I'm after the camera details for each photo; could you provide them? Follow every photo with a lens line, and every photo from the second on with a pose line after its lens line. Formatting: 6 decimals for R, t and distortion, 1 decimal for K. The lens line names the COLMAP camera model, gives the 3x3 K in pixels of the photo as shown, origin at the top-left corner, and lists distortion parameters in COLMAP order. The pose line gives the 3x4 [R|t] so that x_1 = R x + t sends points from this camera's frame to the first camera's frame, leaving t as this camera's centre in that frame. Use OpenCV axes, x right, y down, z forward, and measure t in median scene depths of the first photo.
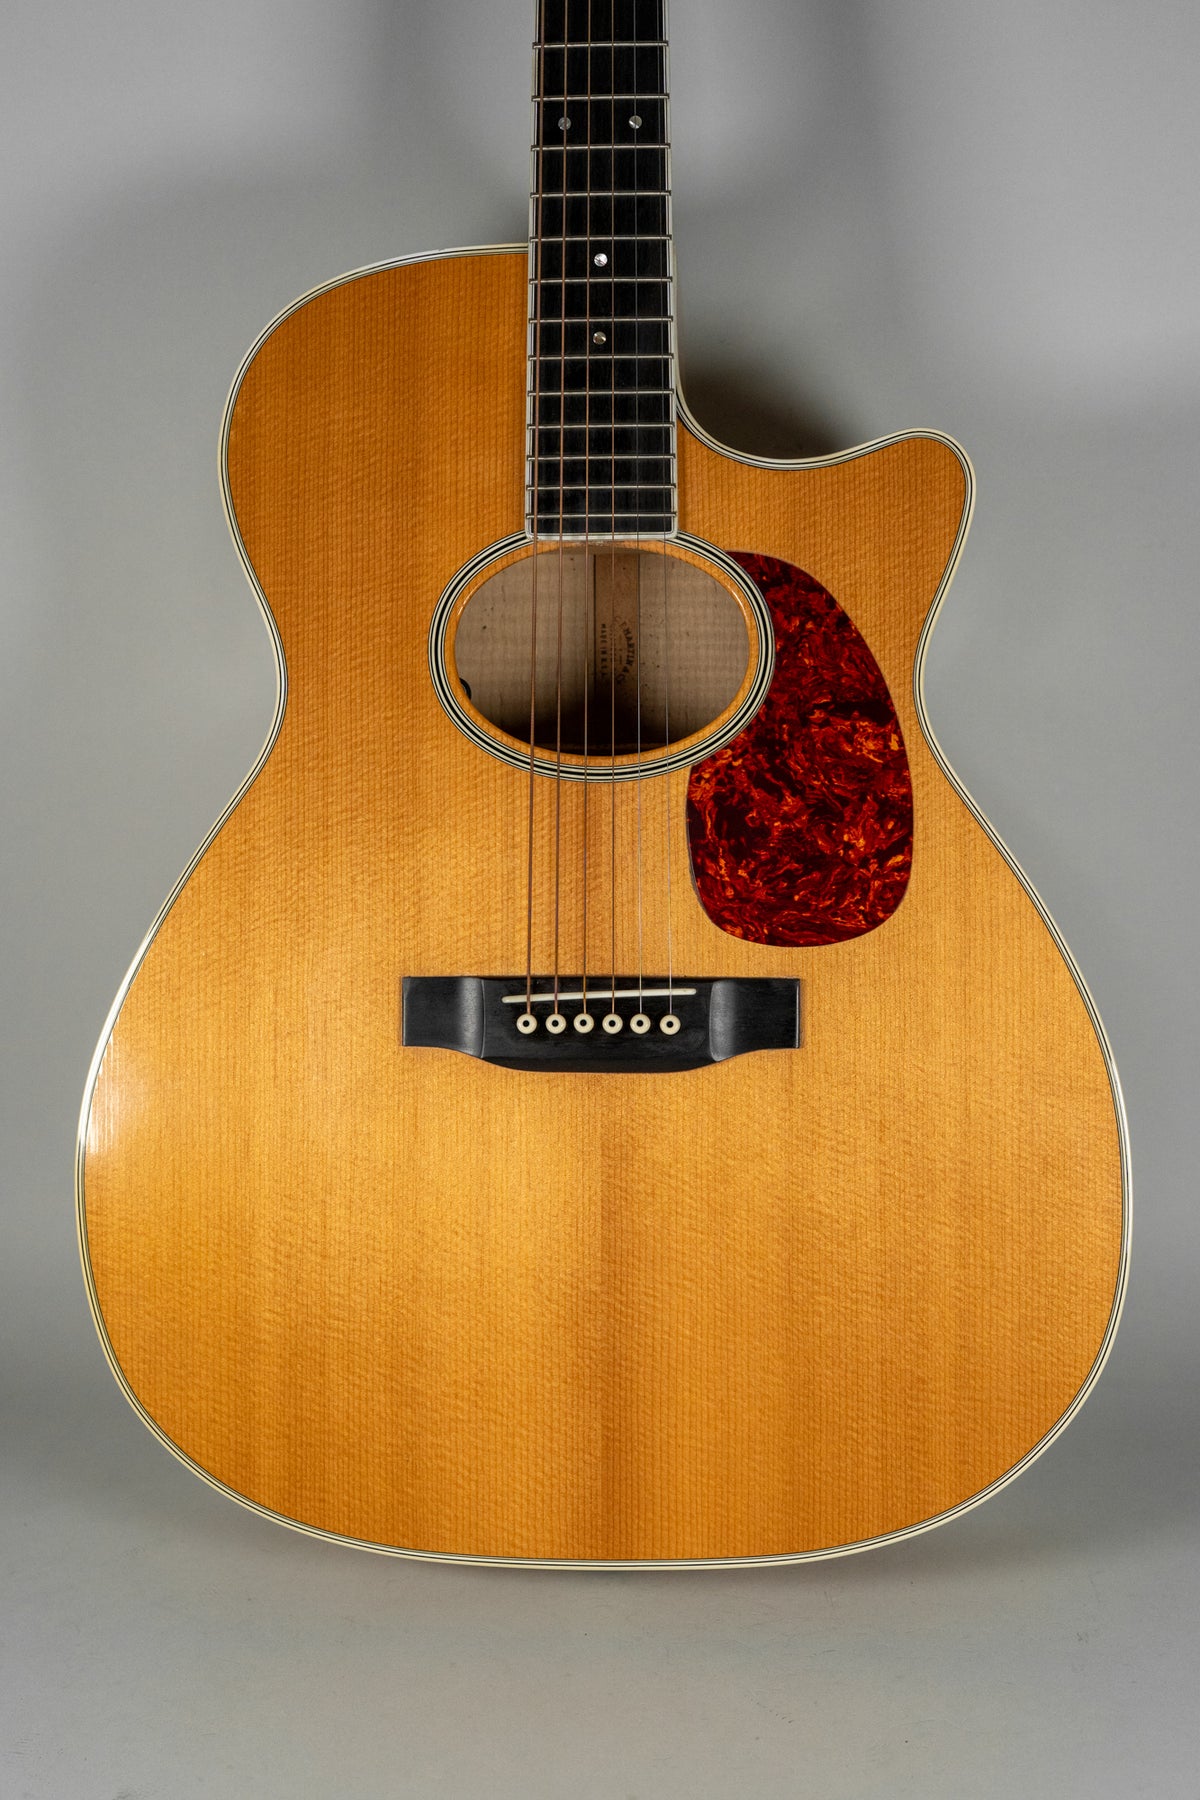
lens RADIAL K [[2787.1, 0, 600.0], [0, 2787.1, 900.0], [0, 0, 1]] dist [-0.013808, 0.058173]
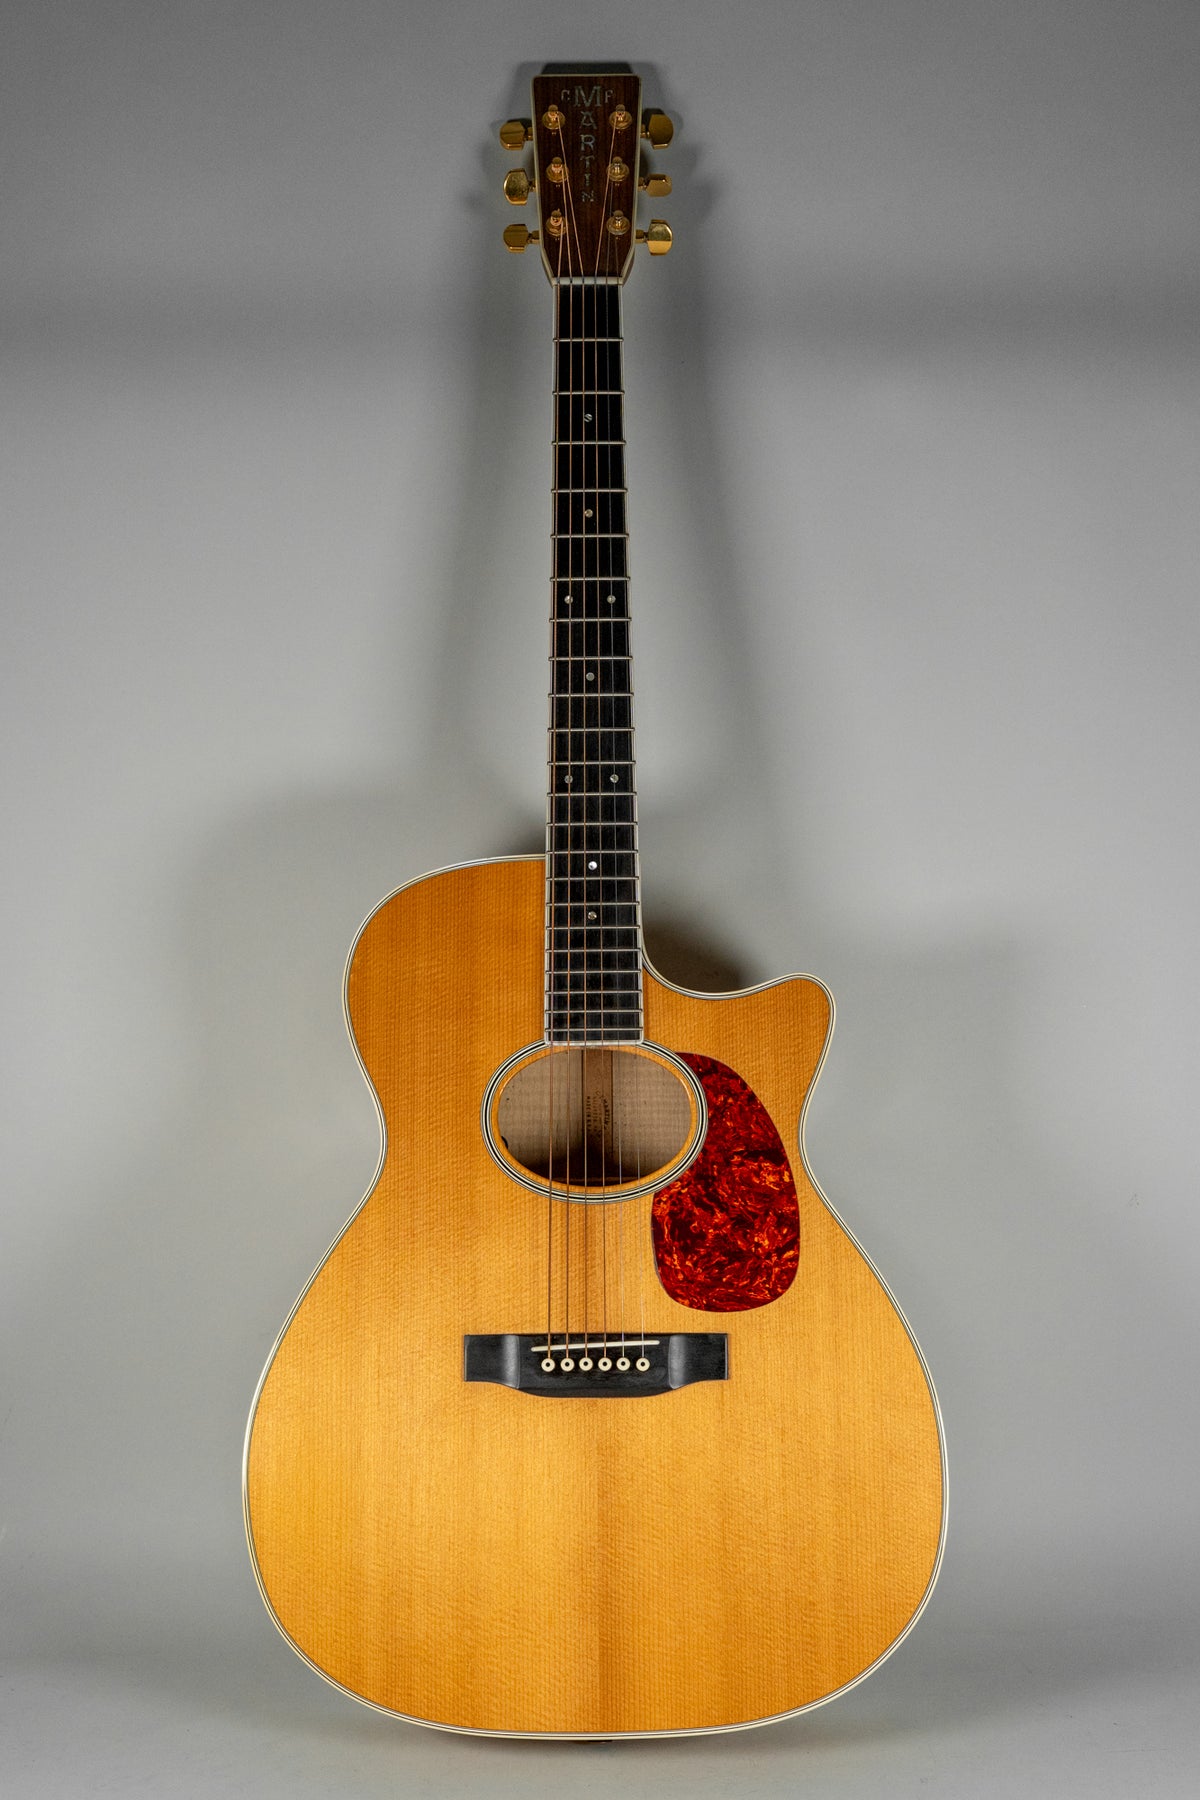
lens RADIAL K [[2684.9, 0, 625.3], [0, 2684.9, 896.5], [0, 0, 1]] dist [-0.000866, -0.042149]
pose [[0.998462, -0.000252, 0.055439, -0.064618], [0.008779, 0.988090, -0.153625, 0.017245], [-0.054740, 0.153875, 0.986573, -0.474973]]
